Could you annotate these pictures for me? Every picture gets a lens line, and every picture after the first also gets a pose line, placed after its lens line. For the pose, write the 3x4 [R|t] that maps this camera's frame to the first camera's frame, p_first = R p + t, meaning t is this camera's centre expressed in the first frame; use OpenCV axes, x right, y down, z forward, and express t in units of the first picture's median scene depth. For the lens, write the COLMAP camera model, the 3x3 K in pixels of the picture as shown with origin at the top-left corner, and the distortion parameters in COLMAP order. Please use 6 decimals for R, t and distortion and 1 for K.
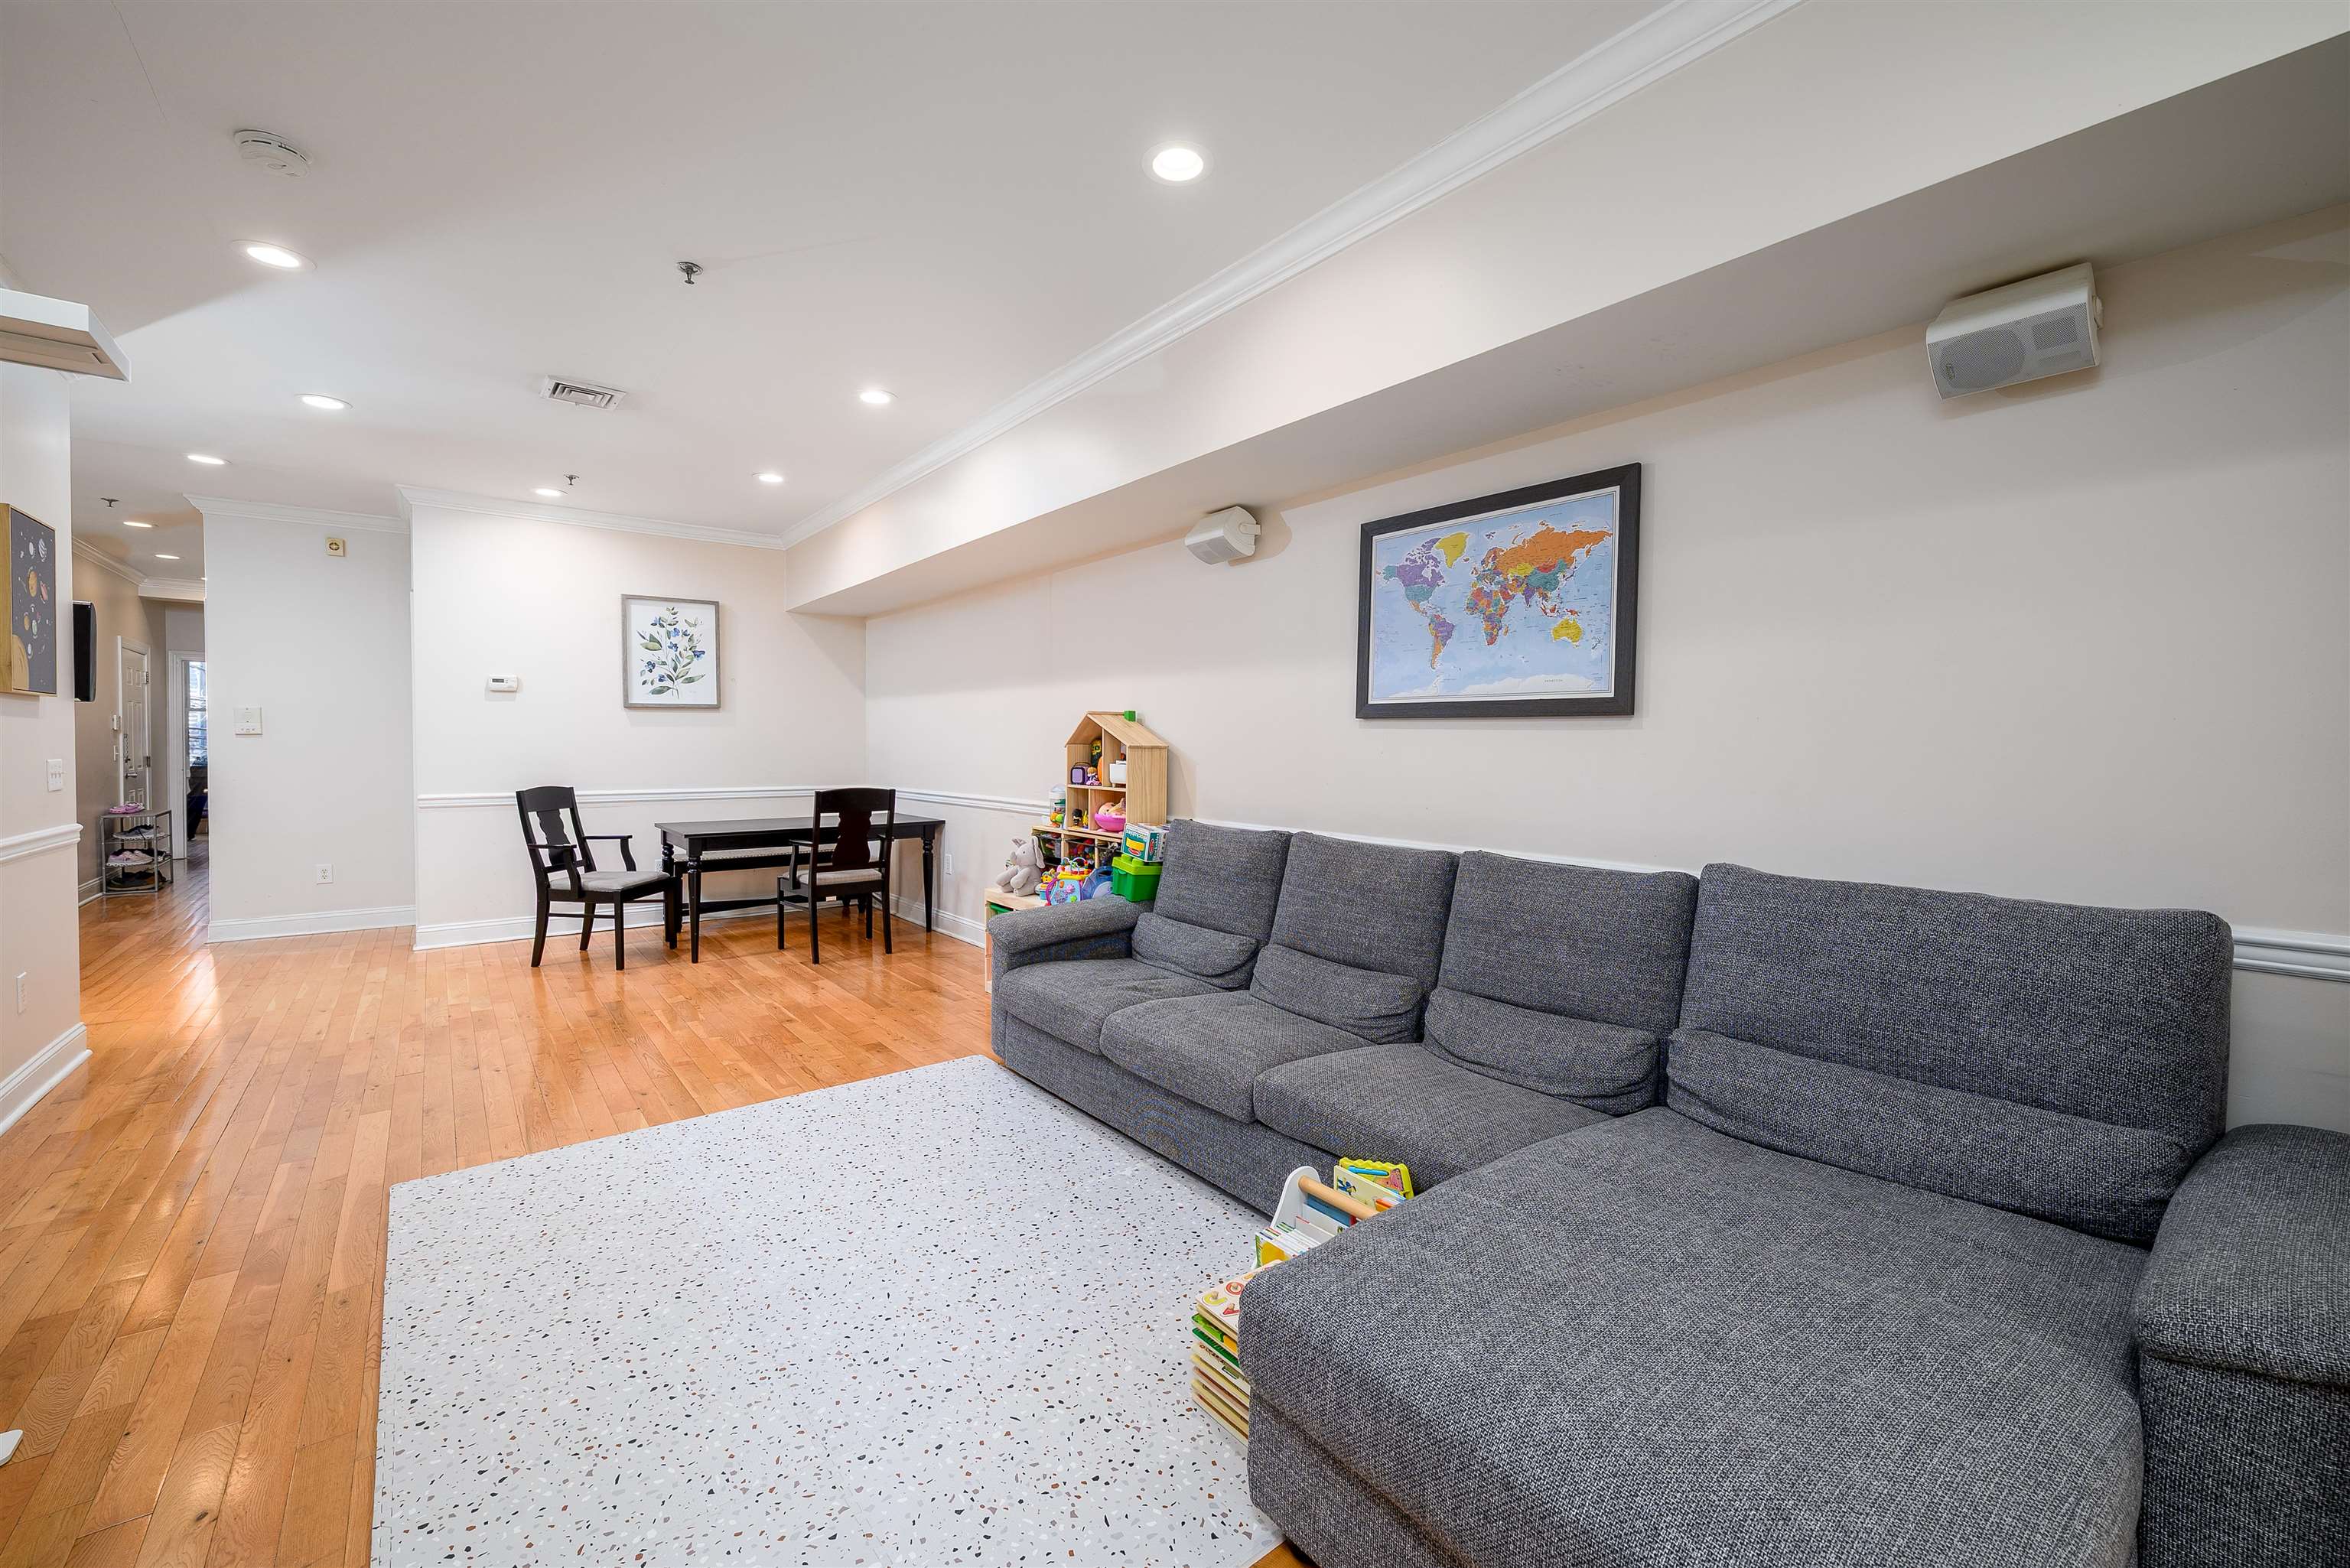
lens RADIAL K [[963.0, 0, 1196.2], [0, 963.0, 770.6], [0, 0, 1]] dist [-0.006650, 0.002681]
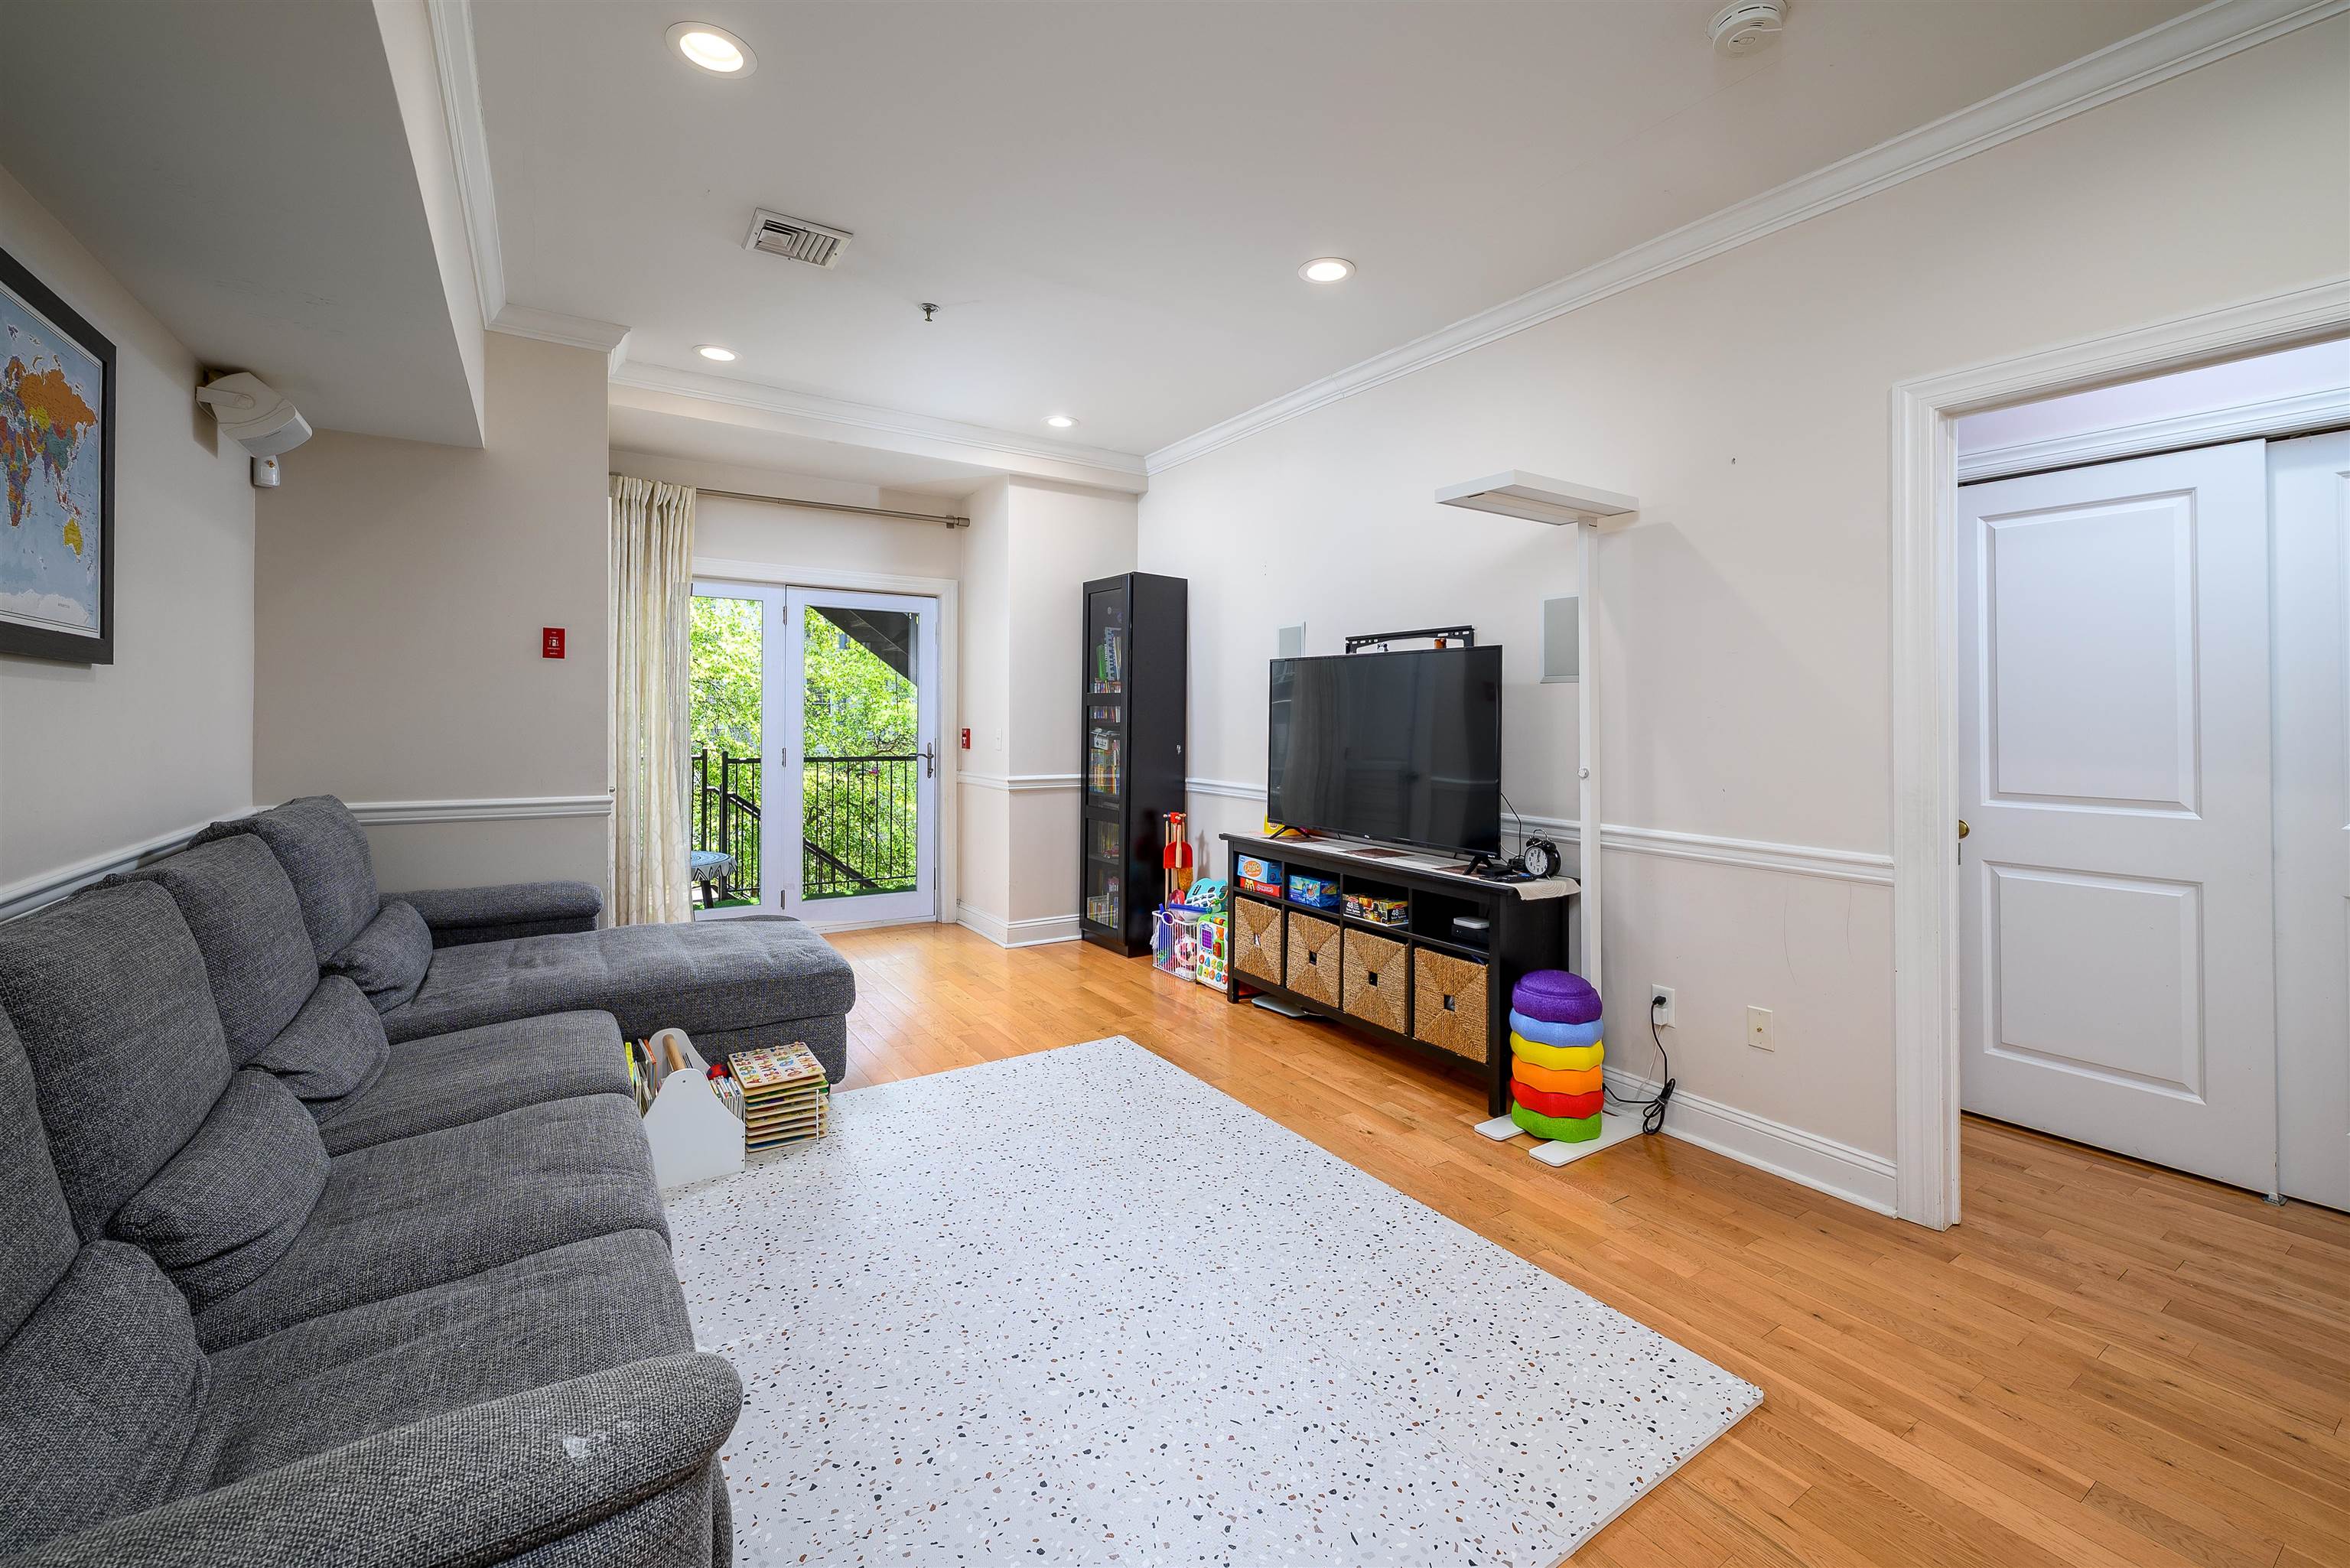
lens RADIAL K [[963.0, 0, 1192.1], [0, 963.0, 710.7], [0, 0, 1]] dist [-0.006650, 0.002681]
pose [[-0.996130, -0.018640, 0.085892, -0.430969], [-0.016989, 0.999657, 0.019908, -0.045019], [-0.086234, 0.018372, -0.996106, 1.499259]]
